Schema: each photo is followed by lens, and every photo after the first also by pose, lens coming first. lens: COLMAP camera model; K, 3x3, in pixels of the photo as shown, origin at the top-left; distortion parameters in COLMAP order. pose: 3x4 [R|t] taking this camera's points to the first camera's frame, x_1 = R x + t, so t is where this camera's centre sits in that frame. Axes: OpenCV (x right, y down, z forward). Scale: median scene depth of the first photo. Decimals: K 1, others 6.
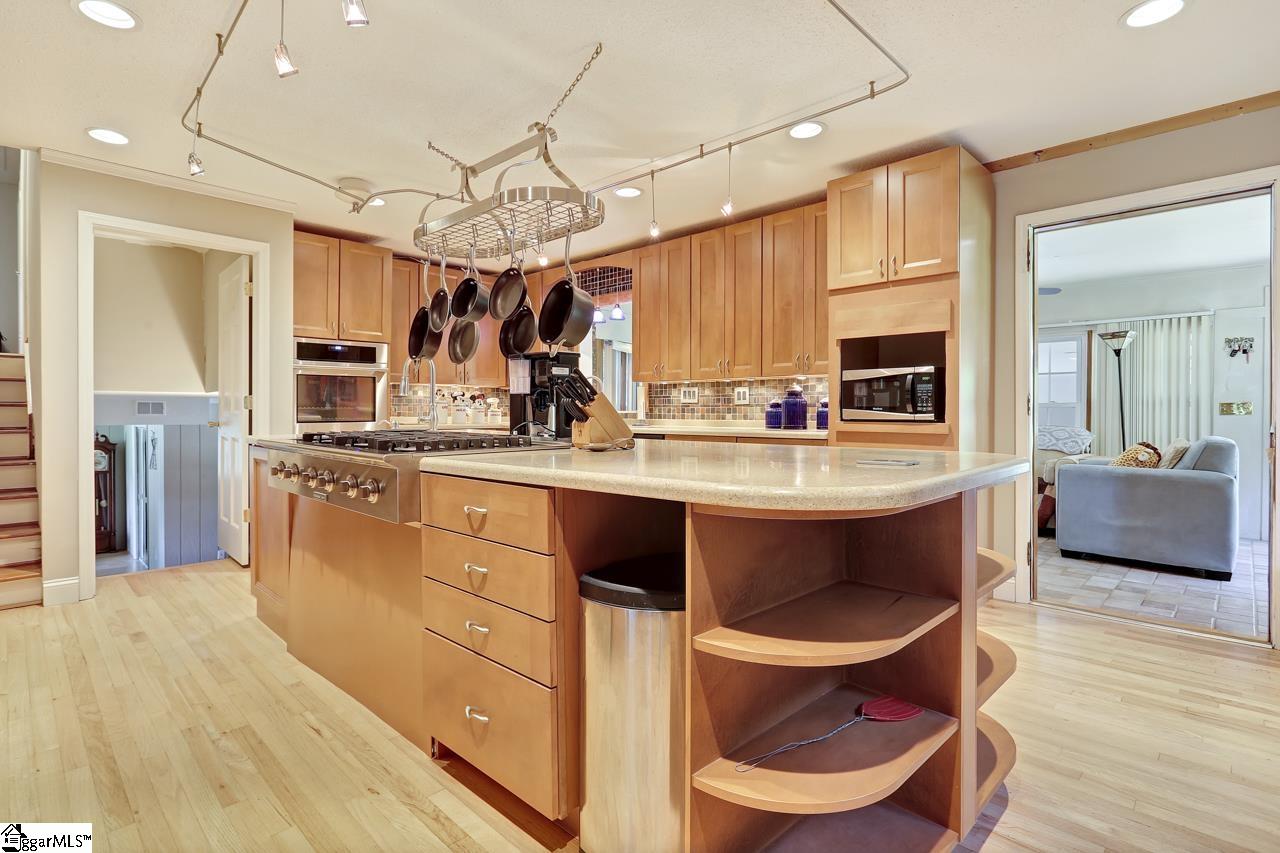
lens RADIAL K [[631.6, 0, 639.8], [0, 631.6, 417.5], [0, 0, 1]] dist [0.002614, 0.000157]
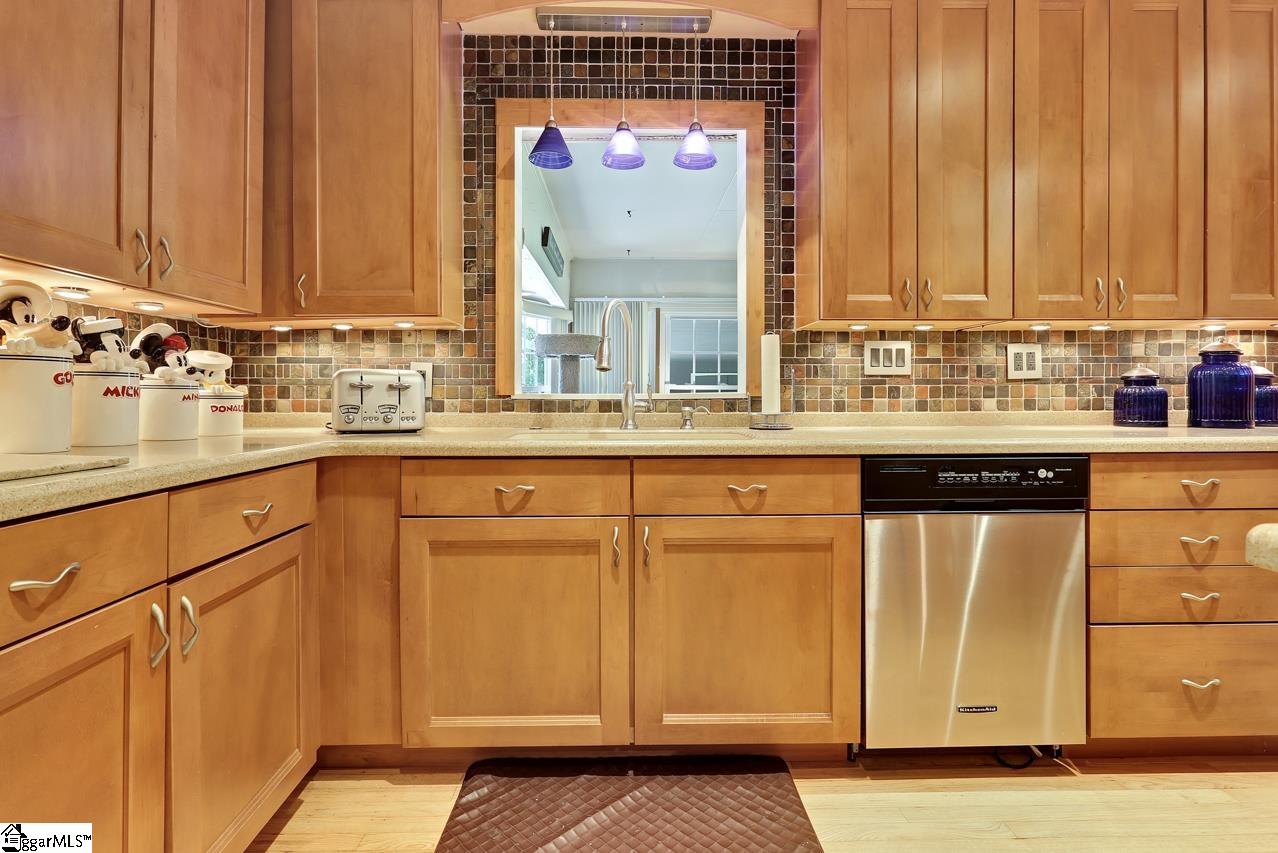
lens RADIAL K [[630.7, 0, 628.3], [0, 630.7, 394.6], [0, 0, 1]] dist [0.002614, 0.000157]
pose [[0.710686, -0.003014, 0.703503, -0.378895], [0.011593, 0.999905, -0.007427, -0.007920], [-0.703414, 0.013434, 0.710654, 0.816065]]
